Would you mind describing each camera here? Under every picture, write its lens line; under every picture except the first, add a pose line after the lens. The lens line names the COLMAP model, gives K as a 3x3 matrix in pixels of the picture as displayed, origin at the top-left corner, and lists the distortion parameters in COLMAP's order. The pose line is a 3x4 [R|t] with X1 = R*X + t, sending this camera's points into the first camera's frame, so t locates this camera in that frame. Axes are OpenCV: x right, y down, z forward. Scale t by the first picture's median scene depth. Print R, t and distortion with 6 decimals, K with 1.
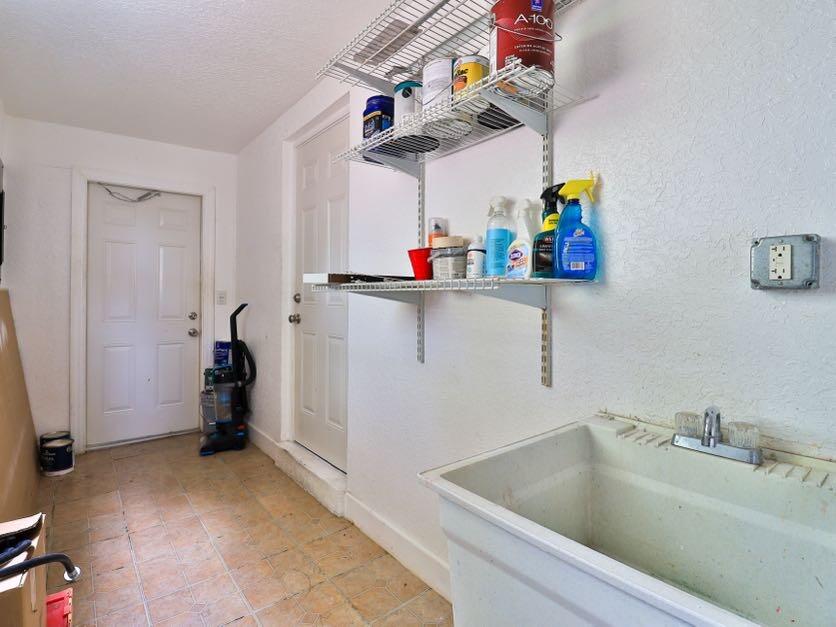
lens RADIAL K [[431.0, 0, 414.0], [0, 431.0, 291.8], [0, 0, 1]] dist [-0.002147, -0.000987]
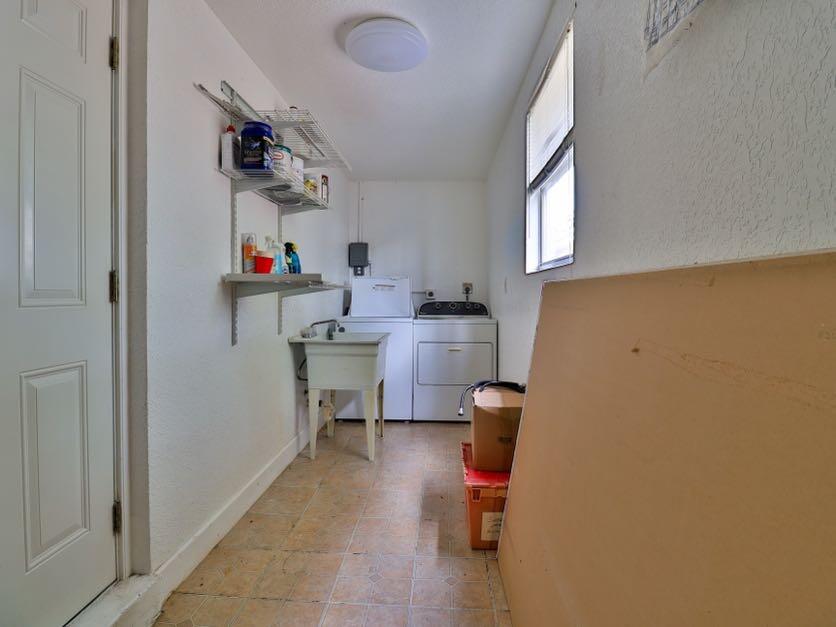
lens RADIAL K [[431.0, 0, 417.8], [0, 431.0, 307.2], [0, 0, 1]] dist [-0.002147, -0.000987]
pose [[-0.747162, -0.011301, 0.664546, -1.162339], [0.000974, 0.999836, 0.018097, 0.038456], [-0.664641, 0.014169, -0.747028, 1.554234]]
